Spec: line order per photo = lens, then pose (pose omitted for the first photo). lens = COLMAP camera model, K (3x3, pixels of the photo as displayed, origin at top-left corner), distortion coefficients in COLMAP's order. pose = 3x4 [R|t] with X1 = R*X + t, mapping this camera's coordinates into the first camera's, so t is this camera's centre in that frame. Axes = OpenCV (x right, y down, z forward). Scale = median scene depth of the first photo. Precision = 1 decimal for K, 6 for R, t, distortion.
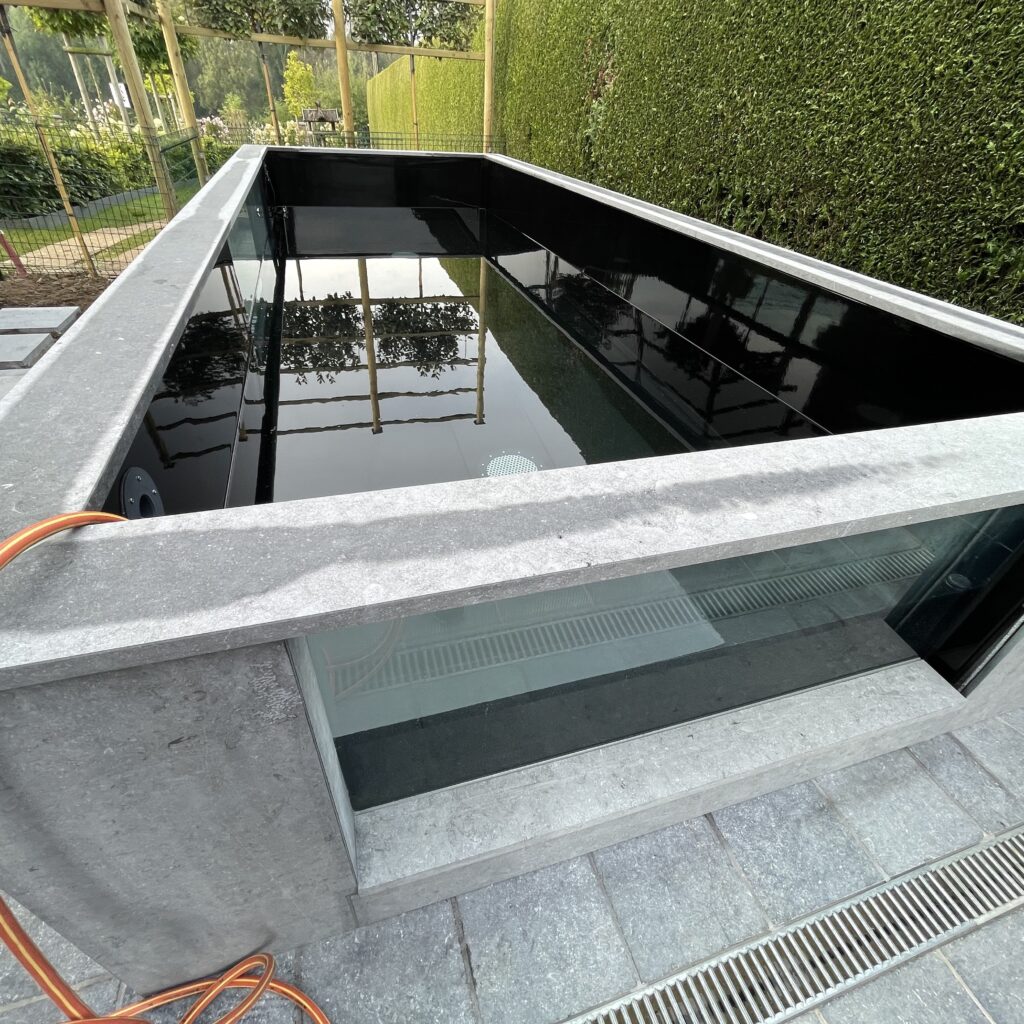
lens RADIAL K [[547.6, 0, 508.0], [0, 547.6, 510.3], [0, 0, 1]] dist [-0.000412, -0.001570]
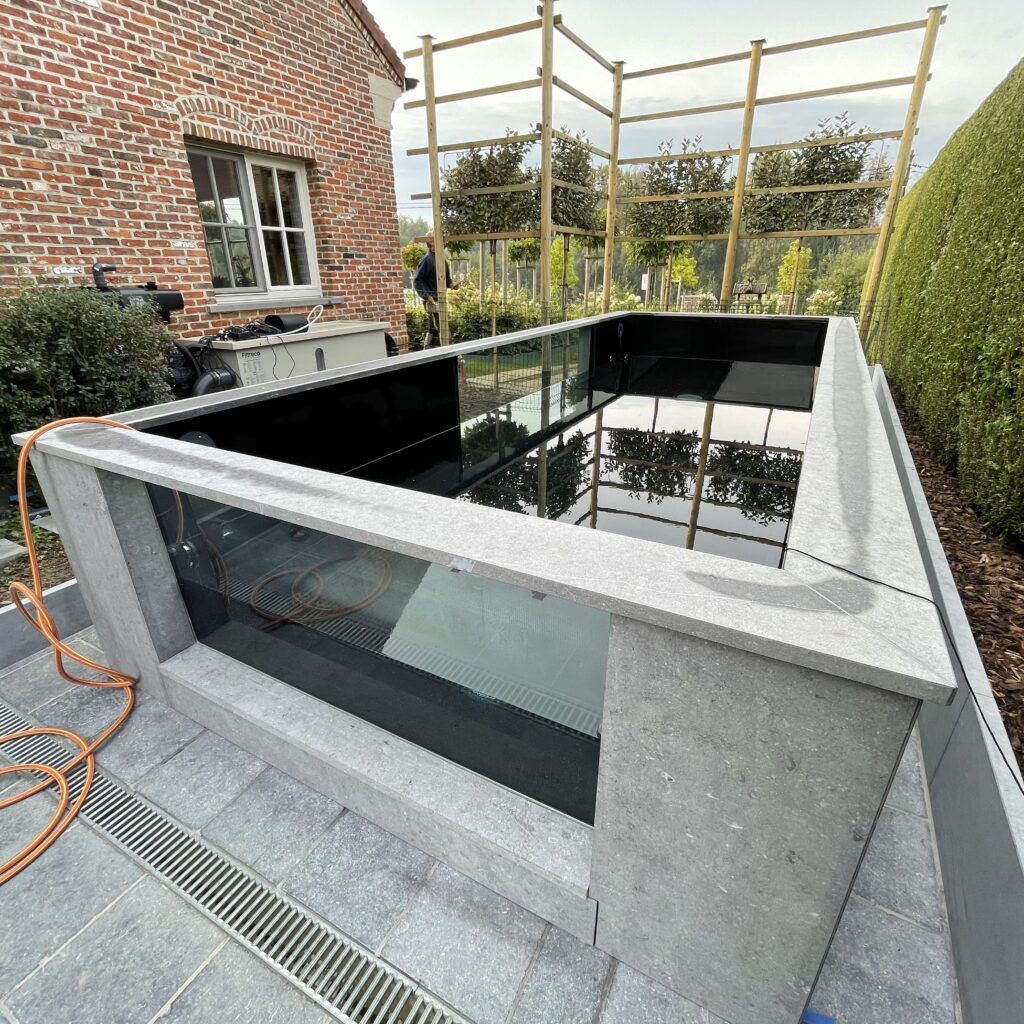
lens RADIAL K [[547.6, 0, 505.4], [0, 547.6, 508.2], [0, 0, 1]] dist [-0.000412, -0.001570]
pose [[0.693893, 0.229266, -0.682605, 0.238761], [-0.390660, 0.916184, -0.089402, -0.010974], [0.604895, 0.328702, 0.725298, 0.029008]]
